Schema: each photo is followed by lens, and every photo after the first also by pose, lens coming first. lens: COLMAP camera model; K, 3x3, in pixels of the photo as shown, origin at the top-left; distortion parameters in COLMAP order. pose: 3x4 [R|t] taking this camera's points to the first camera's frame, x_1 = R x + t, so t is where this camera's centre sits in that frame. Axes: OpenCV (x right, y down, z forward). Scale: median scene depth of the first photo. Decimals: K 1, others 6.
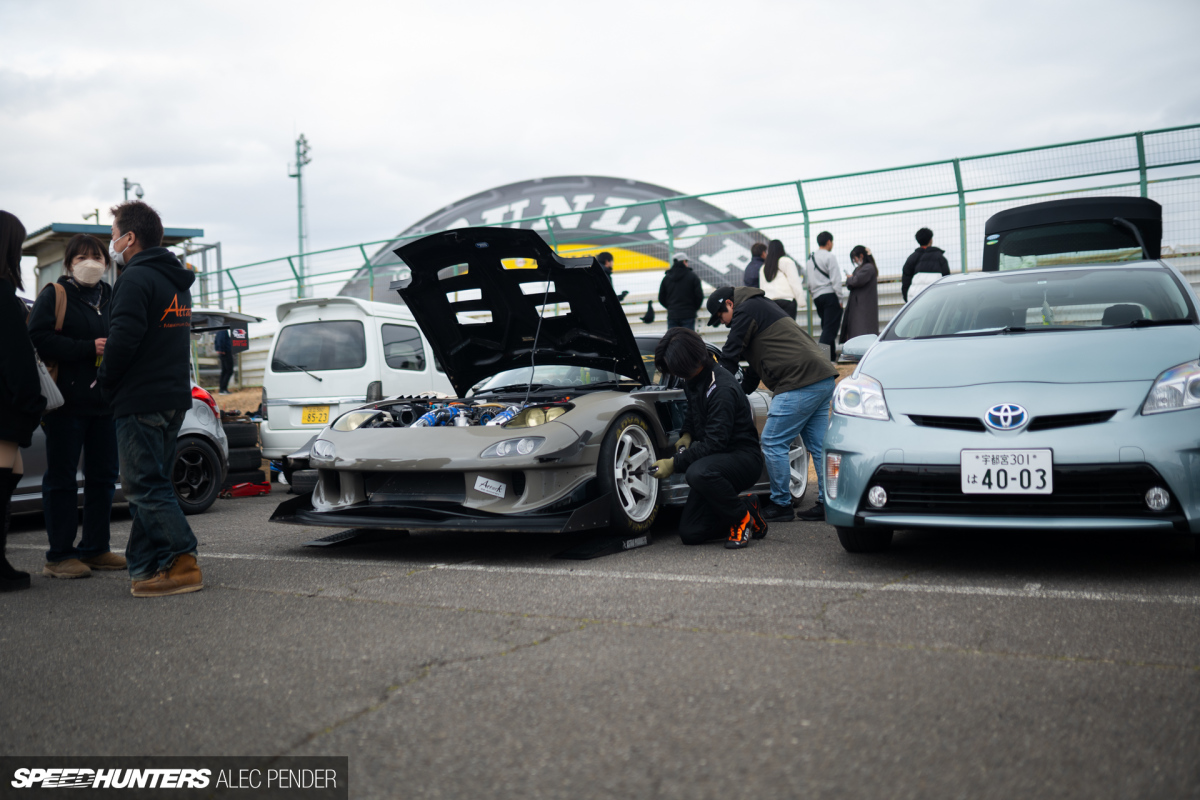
lens RADIAL K [[1193.9, 0, 600.0], [0, 1193.9, 400.0], [0, 0, 1]] dist [-0.011245, -0.008072]
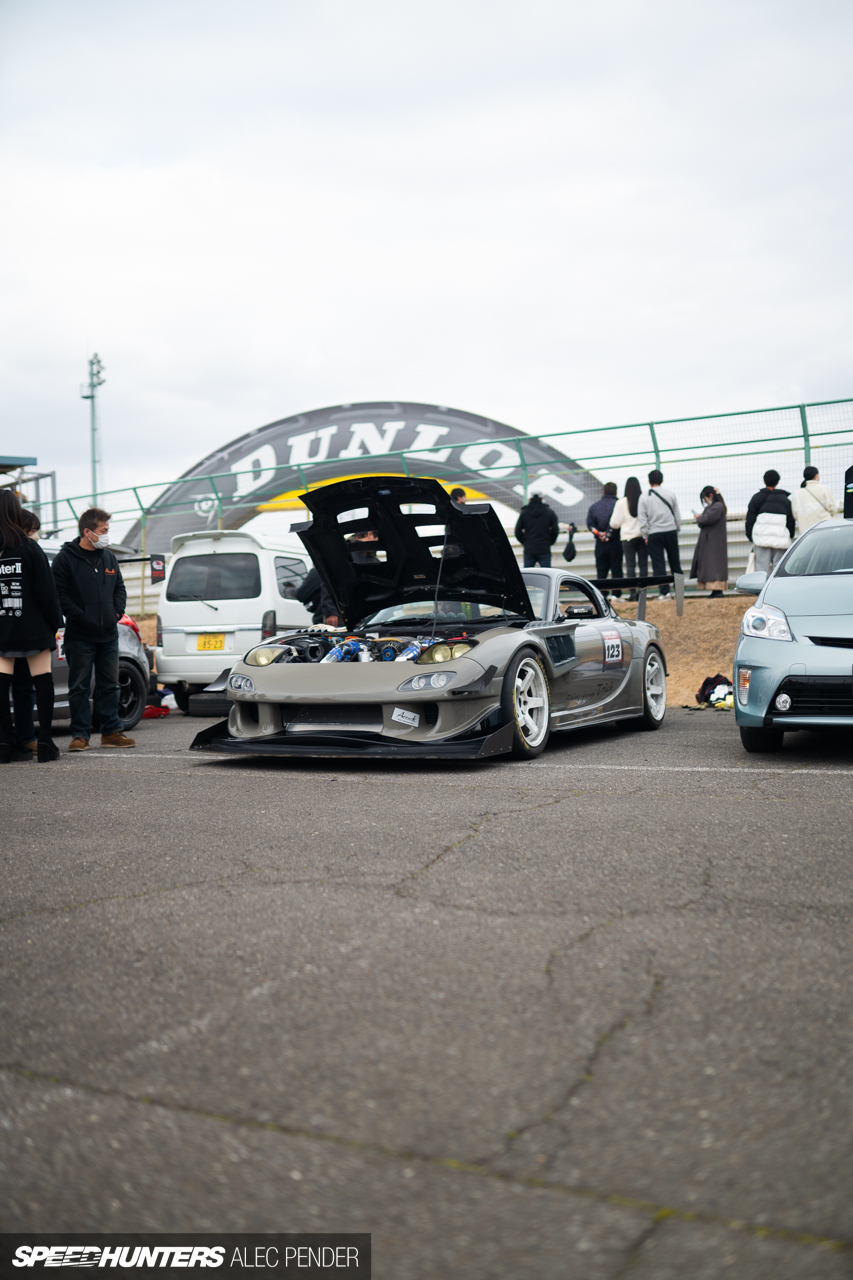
lens RADIAL K [[1301.7, 0, 426.5], [0, 1301.7, 640.0], [0, 0, 1]] dist [-0.007172, -0.000647]
pose [[0.999167, 0.005159, 0.040471, -0.078977], [-0.005245, 0.999984, 0.002020, 0.006116], [-0.040460, -0.002231, 0.999179, -0.139014]]
